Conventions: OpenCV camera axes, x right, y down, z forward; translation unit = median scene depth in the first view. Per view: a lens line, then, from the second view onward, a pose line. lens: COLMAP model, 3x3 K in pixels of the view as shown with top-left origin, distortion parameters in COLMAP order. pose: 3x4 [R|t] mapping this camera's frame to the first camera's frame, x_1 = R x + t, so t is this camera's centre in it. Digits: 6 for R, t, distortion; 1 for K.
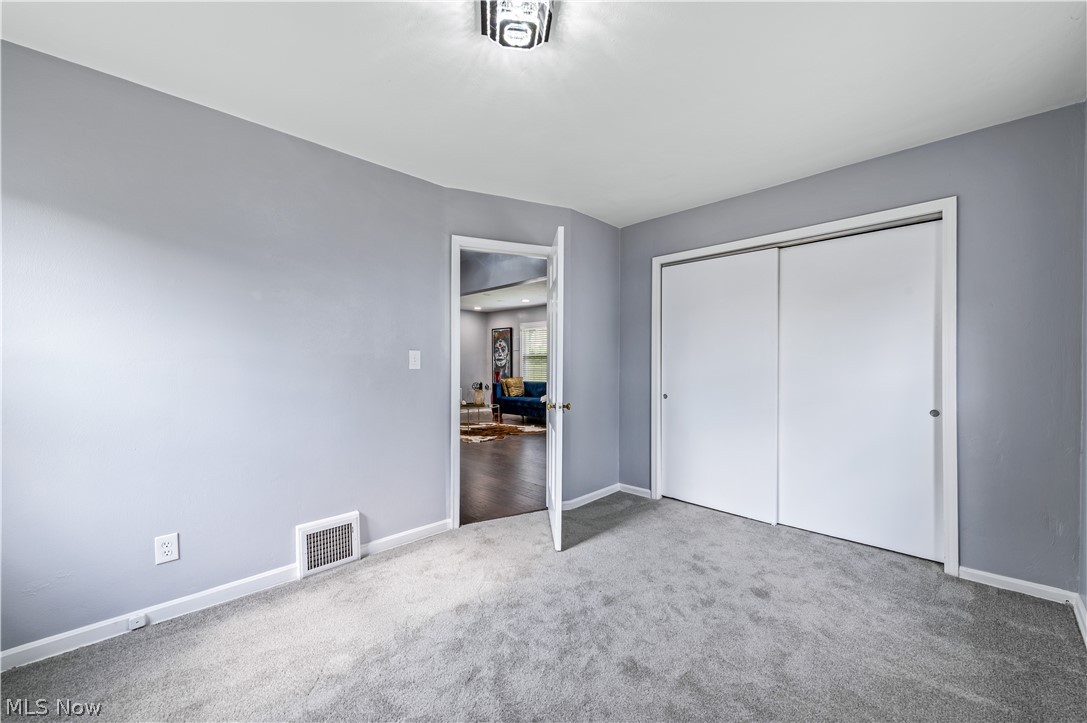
lens RADIAL K [[443.2, 0, 549.0], [0, 443.2, 363.5], [0, 0, 1]] dist [0.017088, -0.003898]
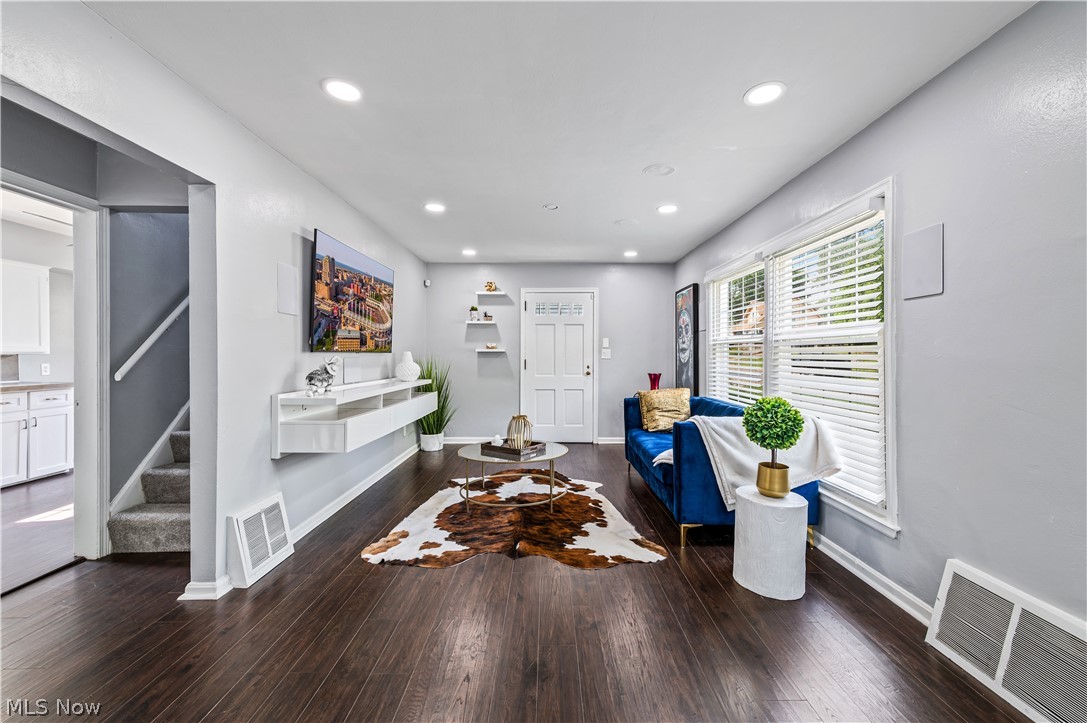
lens RADIAL K [[443.2, 0, 561.7], [0, 443.2, 355.6], [0, 0, 1]] dist [0.017088, -0.003898]
pose [[0.730325, 0.005726, -0.683076, 0.141460], [-0.005904, 0.999980, 0.002070, -0.002693], [0.683074, 0.002521, 0.730345, 0.545208]]
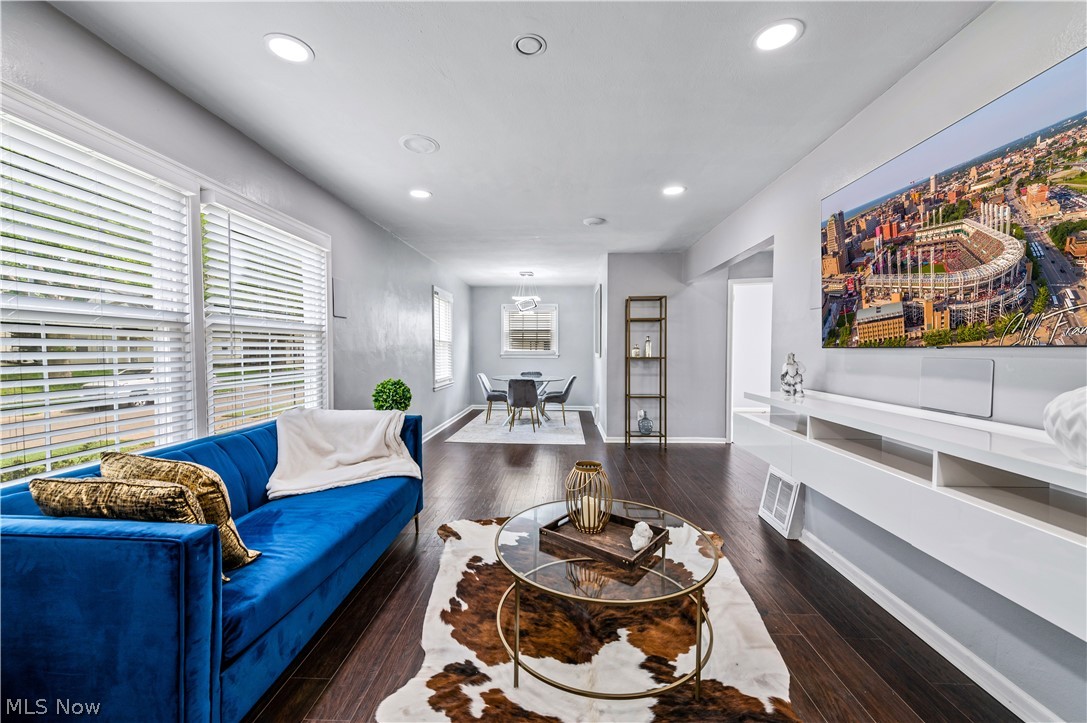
lens RADIAL K [[461.3, 0, 554.9], [0, 461.3, 355.5], [0, 0, 1]] dist [0.000030, -0.000298]
pose [[-0.688255, -0.014873, 0.725317, -0.252067], [-0.004268, 0.999856, 0.016453, -0.001491], [-0.725457, 0.008228, -0.688219, 0.924518]]
